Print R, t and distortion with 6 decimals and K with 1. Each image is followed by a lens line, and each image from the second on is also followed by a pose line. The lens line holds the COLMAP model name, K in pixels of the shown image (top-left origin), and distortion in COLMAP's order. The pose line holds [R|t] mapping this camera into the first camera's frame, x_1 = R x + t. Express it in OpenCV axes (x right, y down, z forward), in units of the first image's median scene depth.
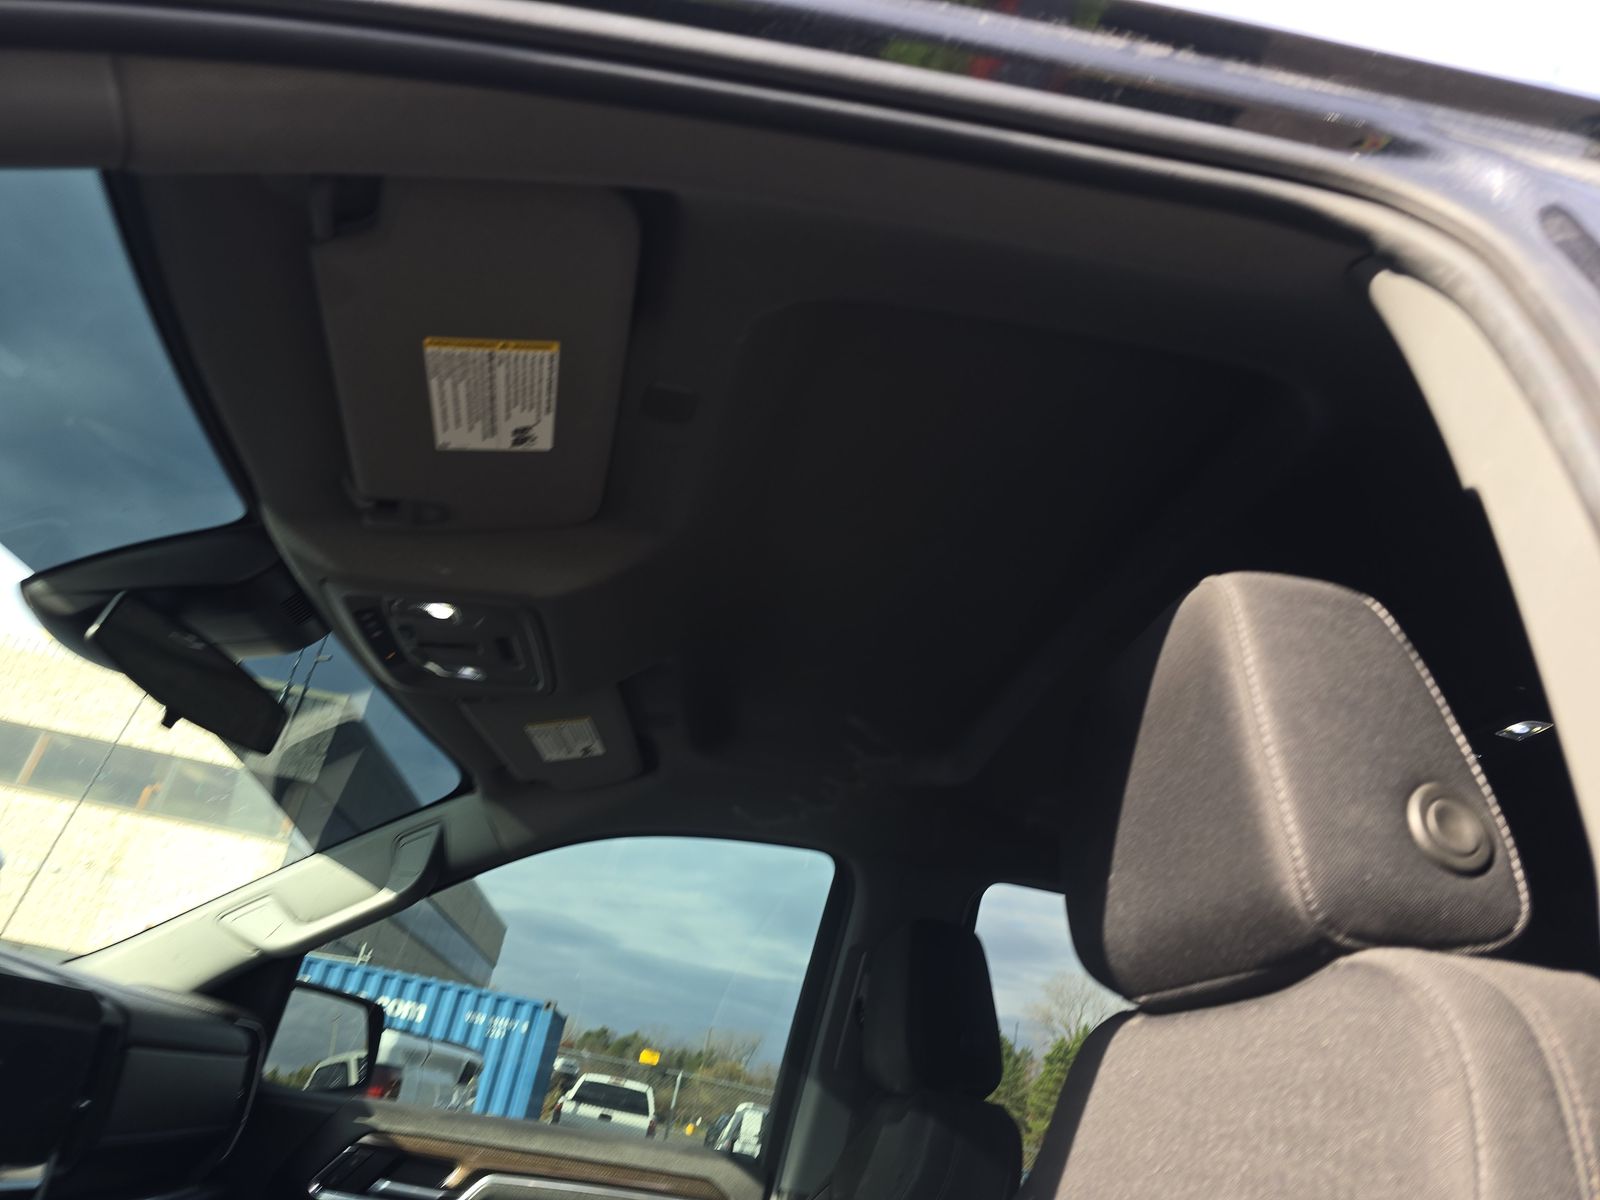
lens RADIAL K [[1065.3, 0, 816.6], [0, 1065.3, 591.5], [0, 0, 1]] dist [0.053565, -0.048462]
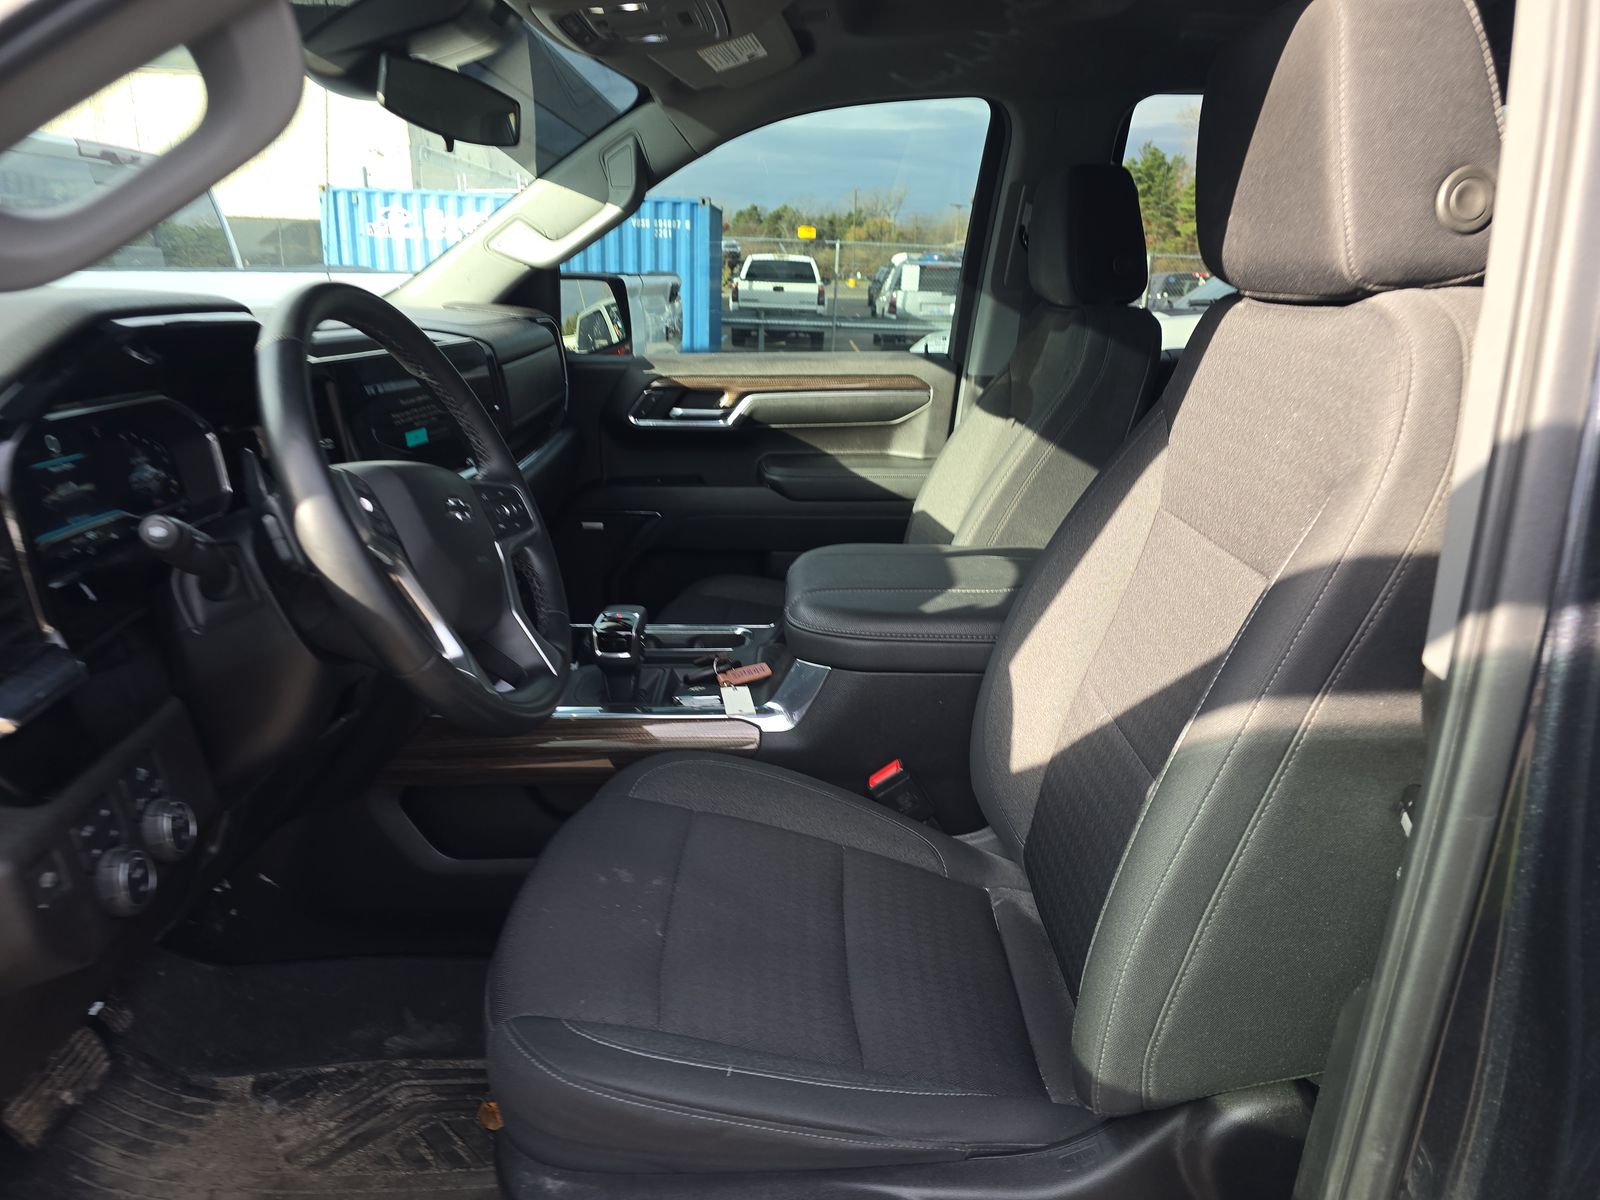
lens RADIAL K [[1065.3, 0, 816.6], [0, 1065.3, 591.5], [0, 0, 1]] dist [0.053565, -0.048462]
pose [[0.980246, -0.100458, -0.170369, -0.020130], [0.189614, 0.722313, 0.665064, -0.149559], [0.056248, -0.684231, 0.727093, -0.128900]]
